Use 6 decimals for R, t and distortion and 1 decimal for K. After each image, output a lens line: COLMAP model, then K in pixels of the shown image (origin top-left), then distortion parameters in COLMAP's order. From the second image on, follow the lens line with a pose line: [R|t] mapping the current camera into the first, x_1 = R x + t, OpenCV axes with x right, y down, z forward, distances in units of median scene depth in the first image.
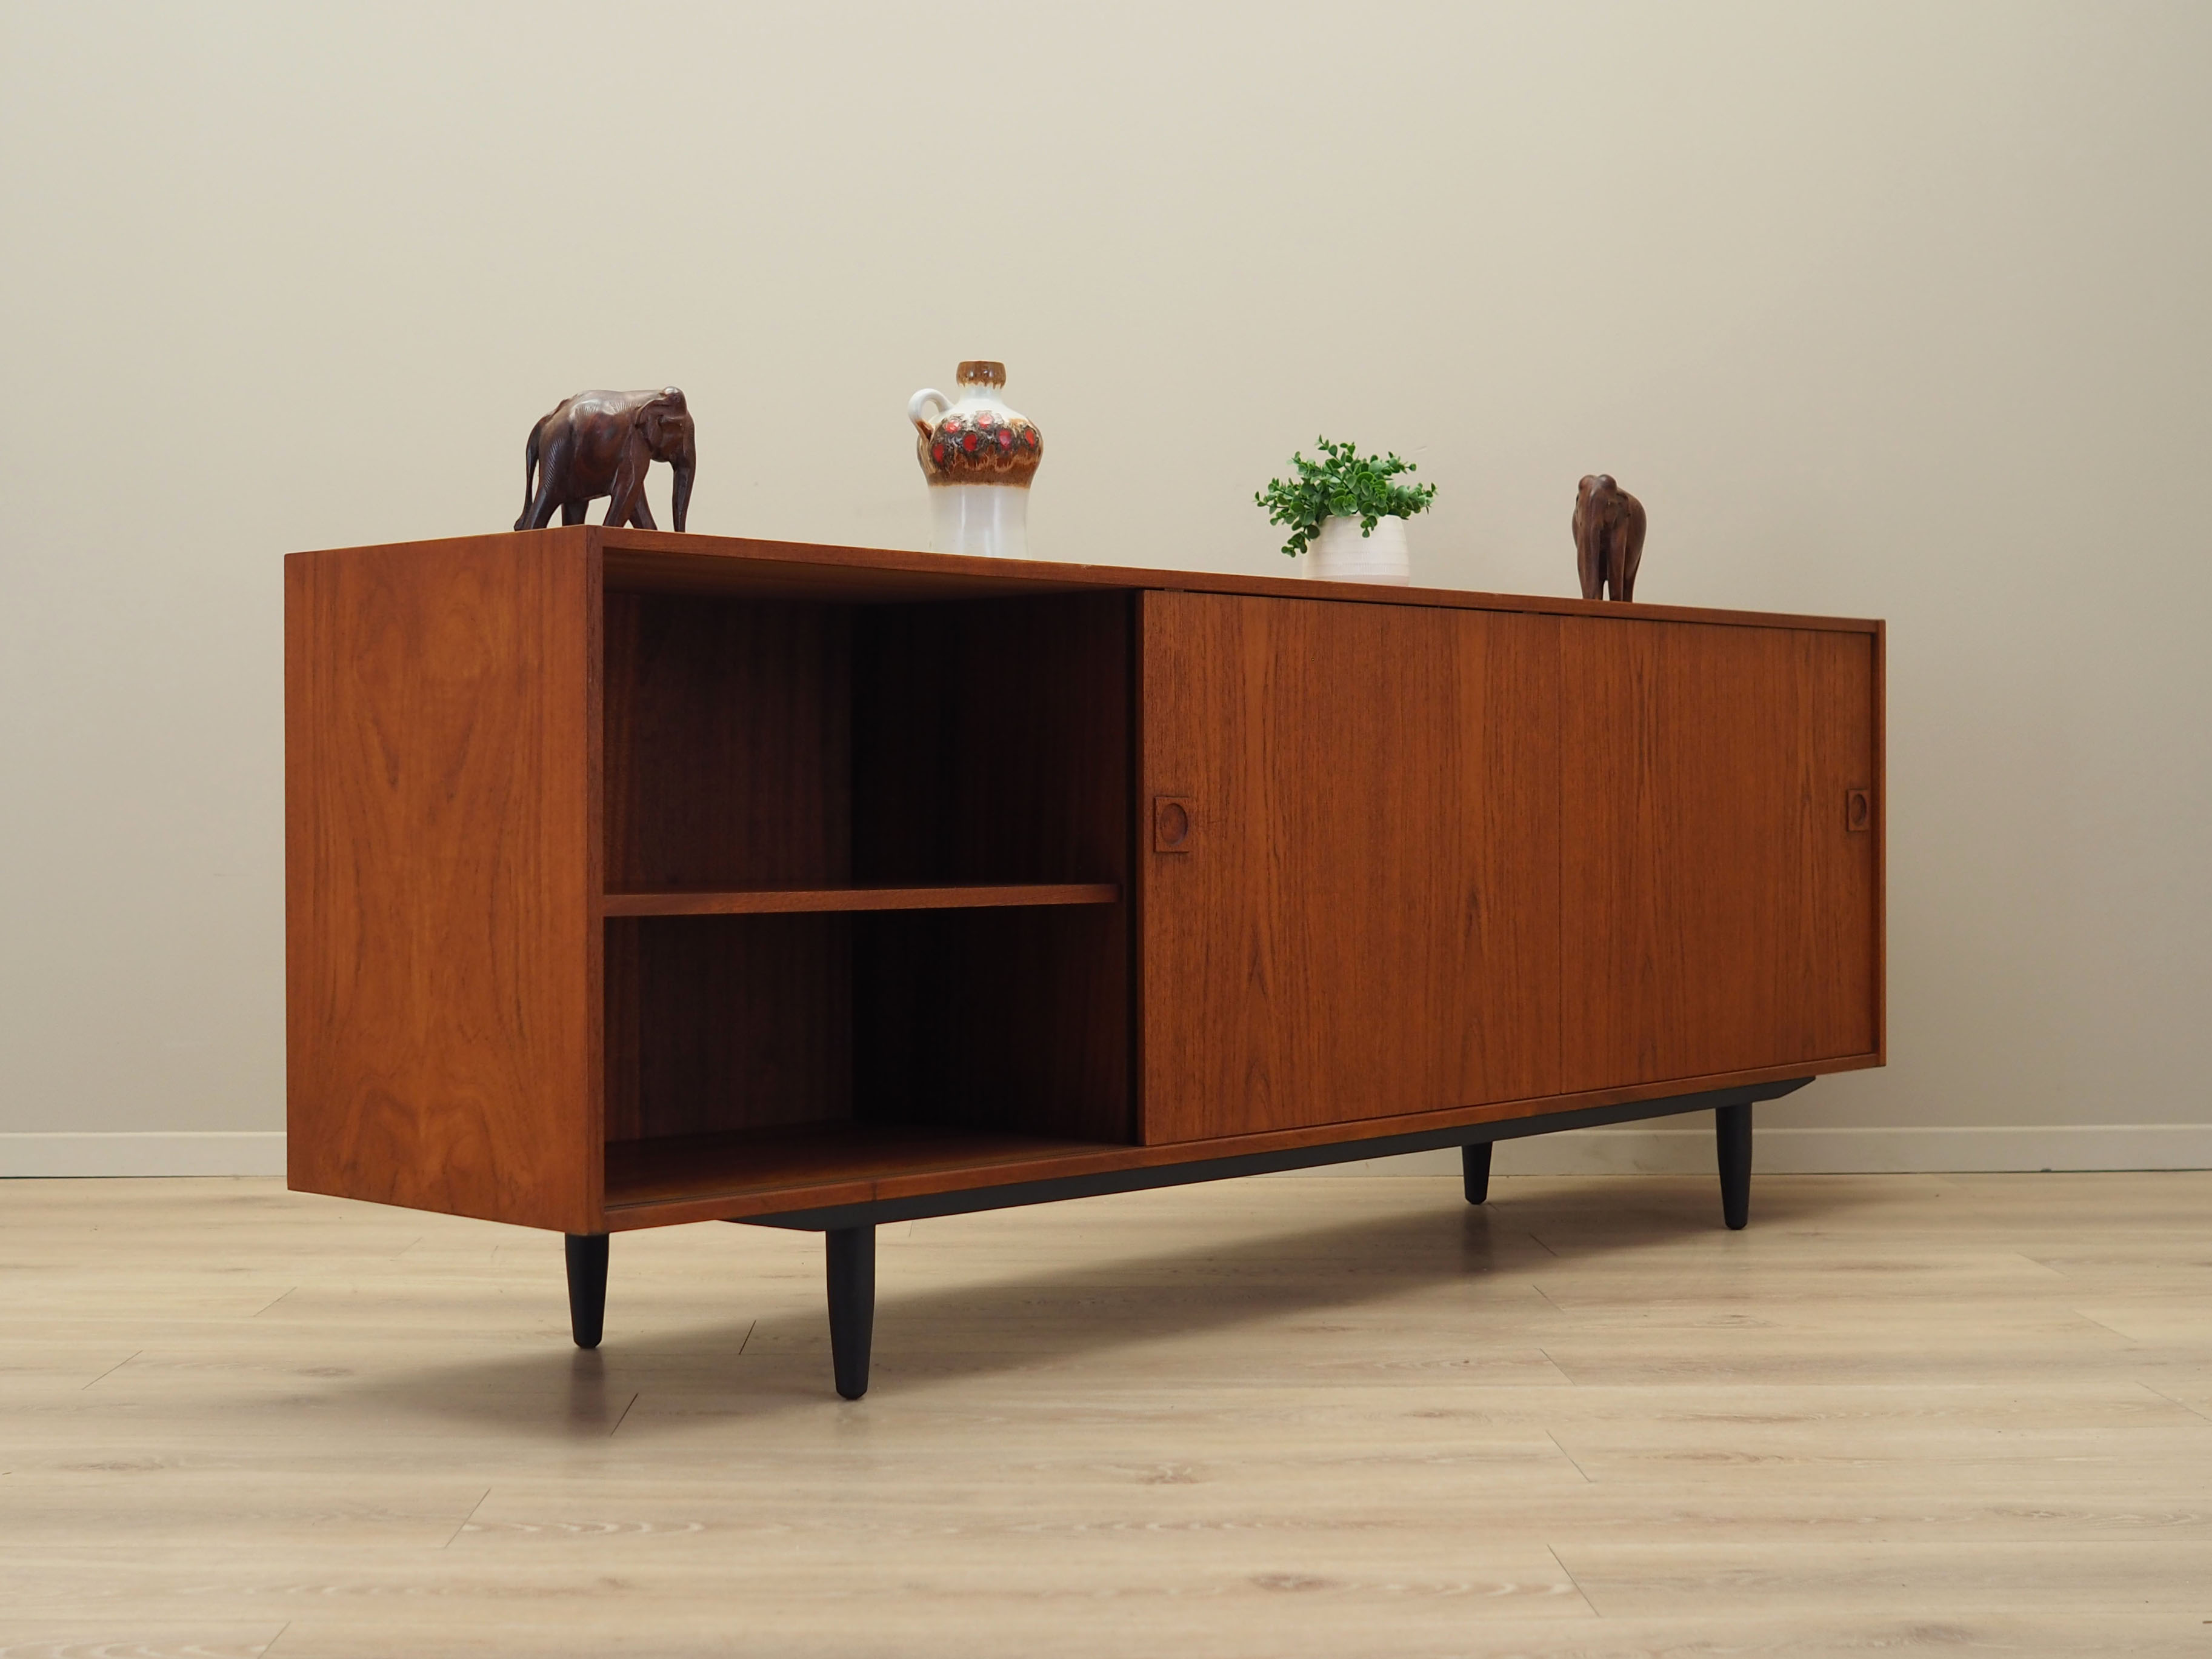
lens RADIAL K [[3378.4, 0, 1105.7], [0, 3378.4, 794.1], [0, 0, 1]] dist [0.054686, 0.000000]
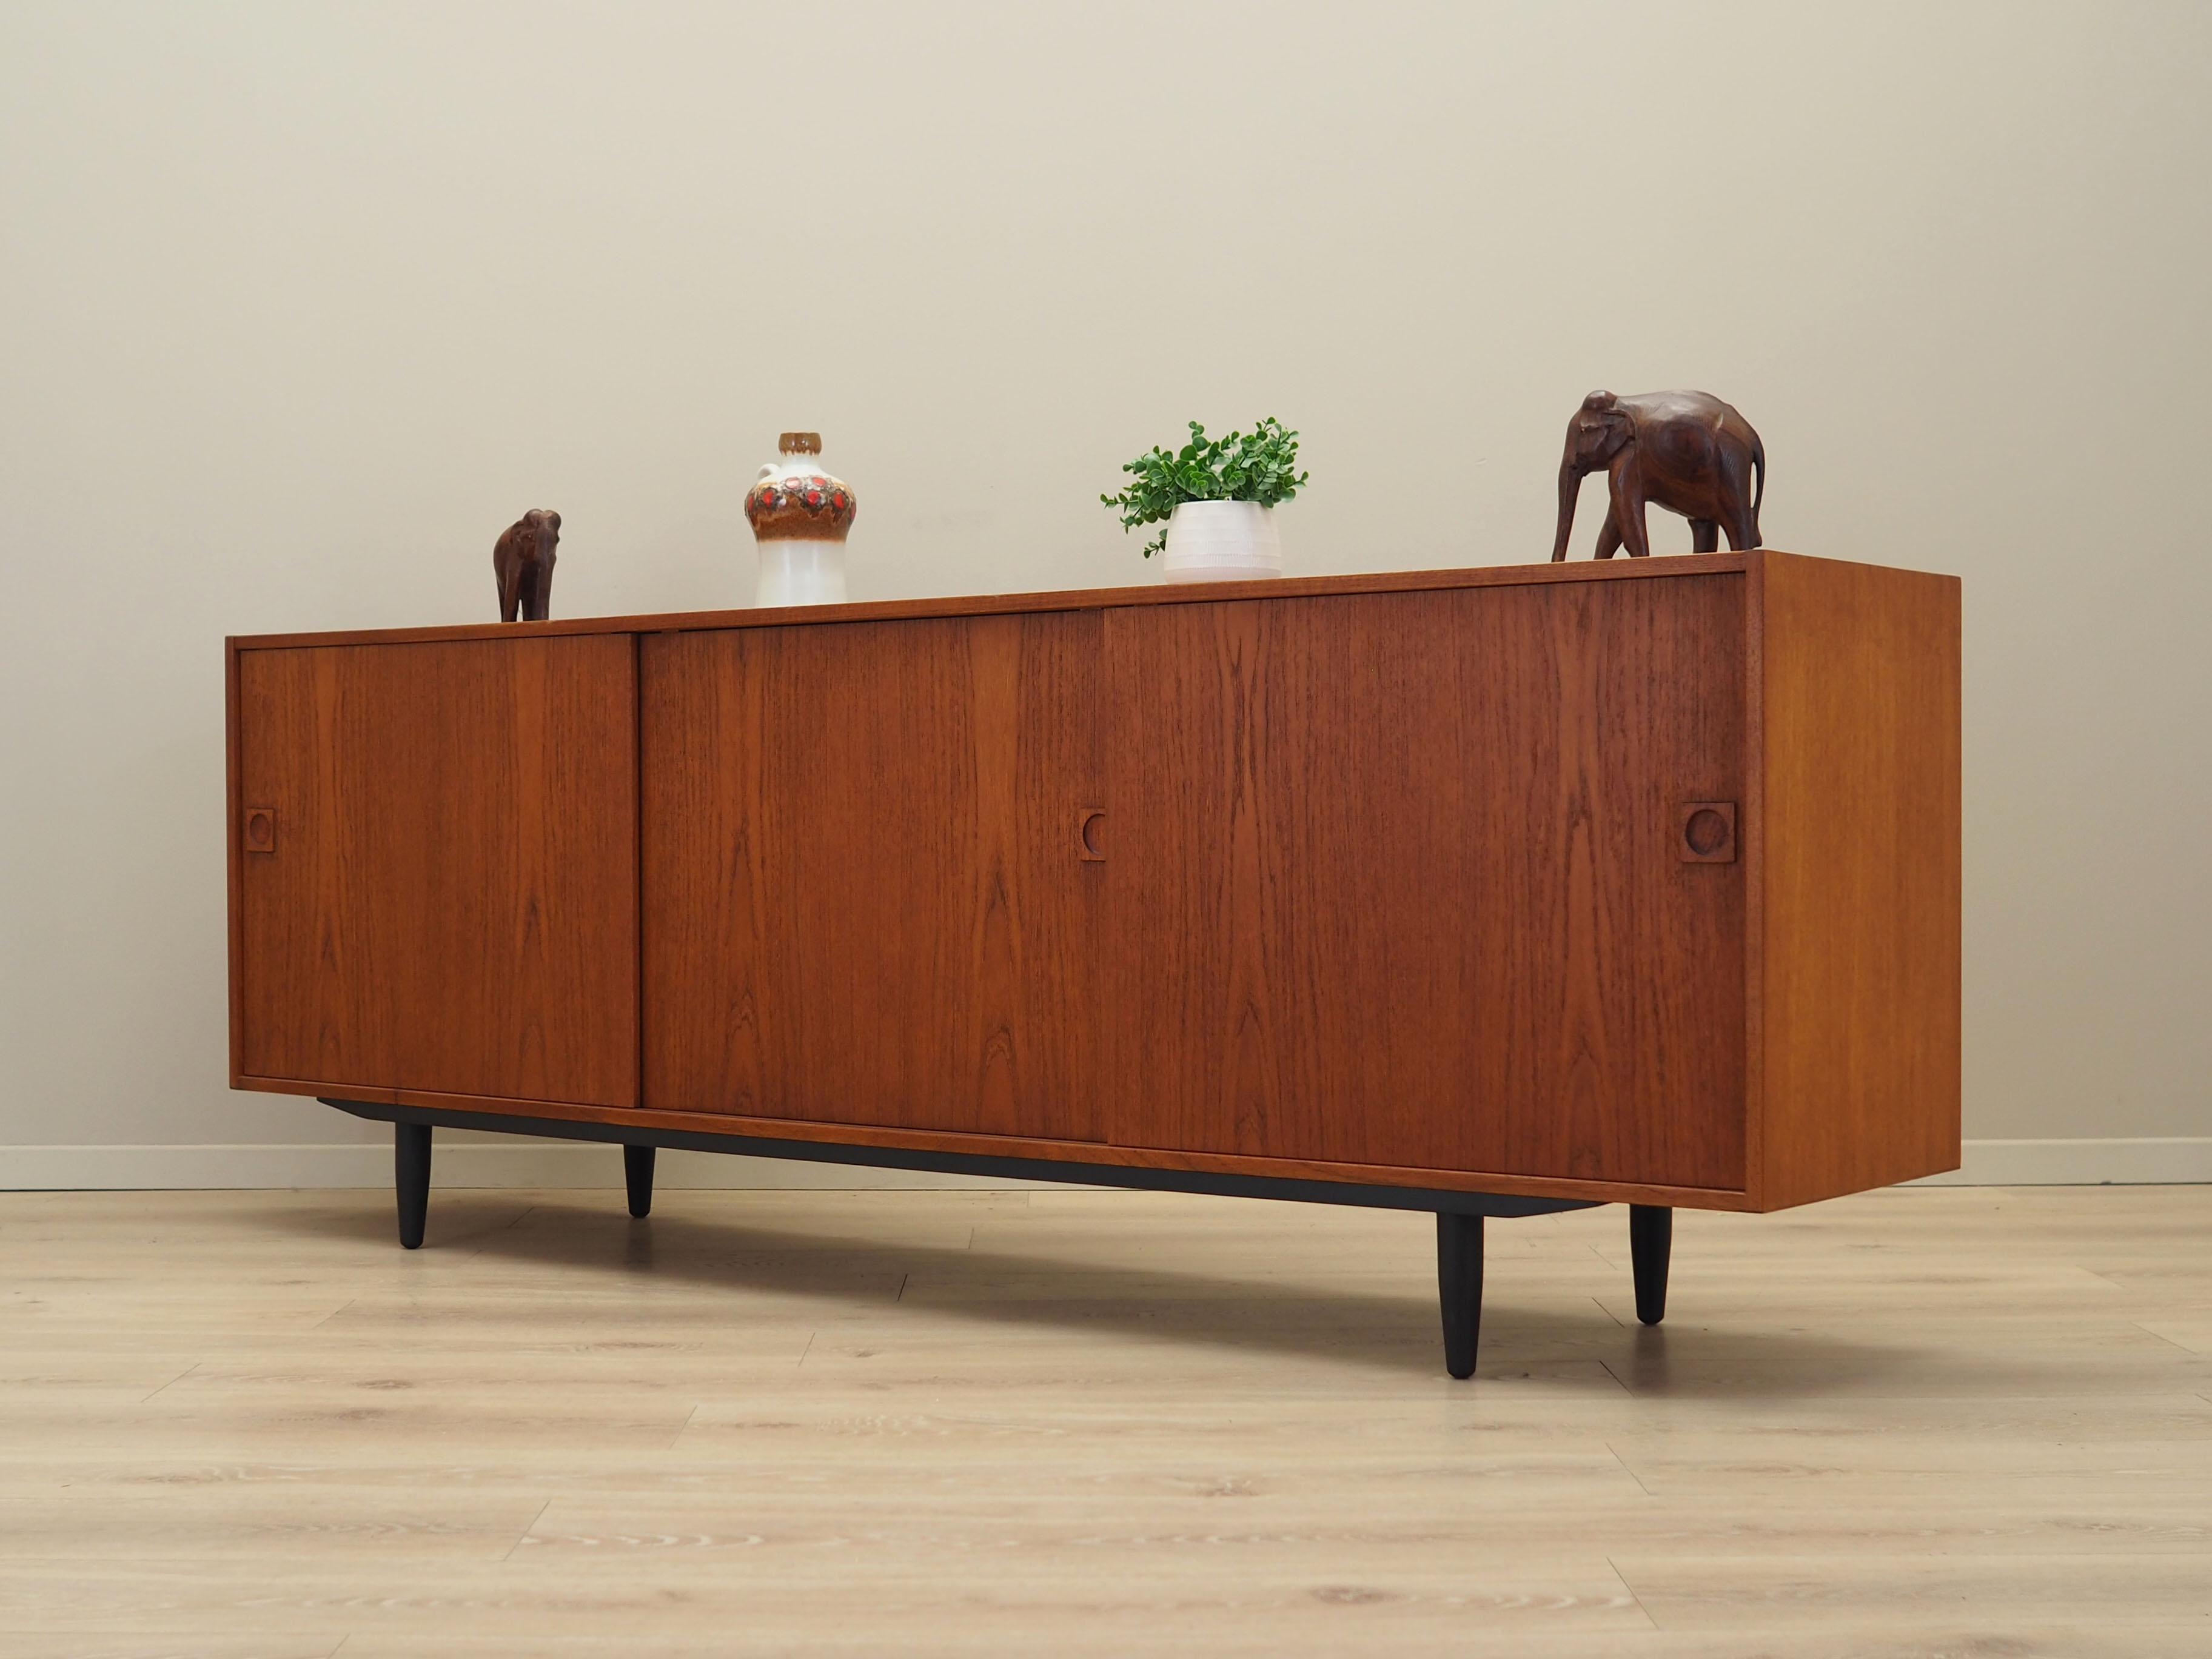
lens RADIAL K [[2679.6, 0, 1286.2], [0, 2679.6, 839.7], [0, 0, 1]] dist [-0.002335, 0.000000]
pose [[0.161982, 0.012921, -0.986709, 1.062053], [-0.000478, 0.999915, 0.013015, -0.001113], [0.986794, -0.001636, 0.161974, 1.182690]]
